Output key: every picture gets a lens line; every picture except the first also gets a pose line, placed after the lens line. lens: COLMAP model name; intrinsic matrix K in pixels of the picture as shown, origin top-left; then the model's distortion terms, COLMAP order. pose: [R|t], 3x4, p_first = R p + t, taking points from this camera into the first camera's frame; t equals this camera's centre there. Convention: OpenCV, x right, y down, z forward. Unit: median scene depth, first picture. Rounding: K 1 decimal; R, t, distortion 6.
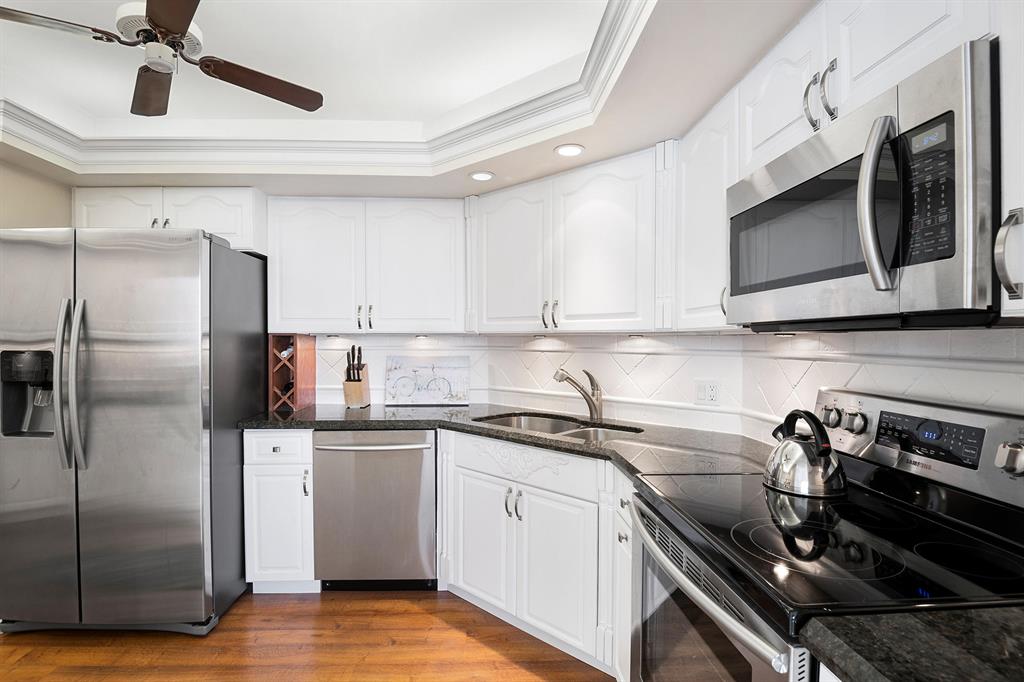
lens RADIAL K [[499.6, 0, 506.7], [0, 499.6, 338.3], [0, 0, 1]] dist [-0.048803, -0.001190]
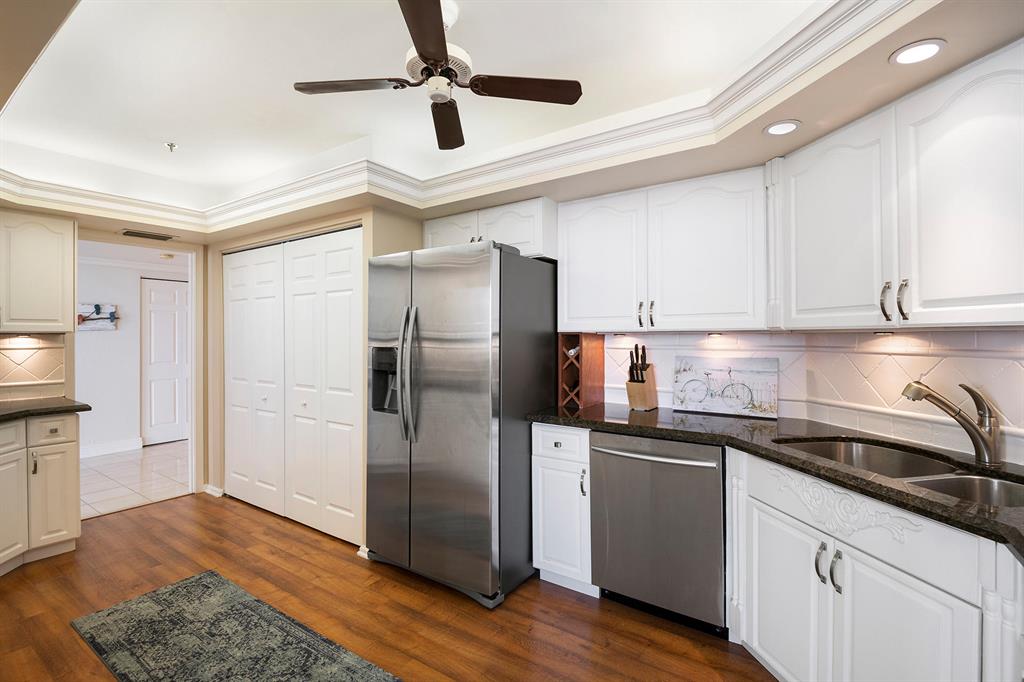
lens RADIAL K [[470.9, 0, 506.0], [0, 470.9, 331.7], [0, 0, 1]] dist [-0.005614, -0.011316]
pose [[0.789020, -0.010256, -0.614282, 0.056704], [0.003244, 0.999916, -0.012528, 0.000752], [0.614359, 0.007892, 0.788987, 0.161012]]
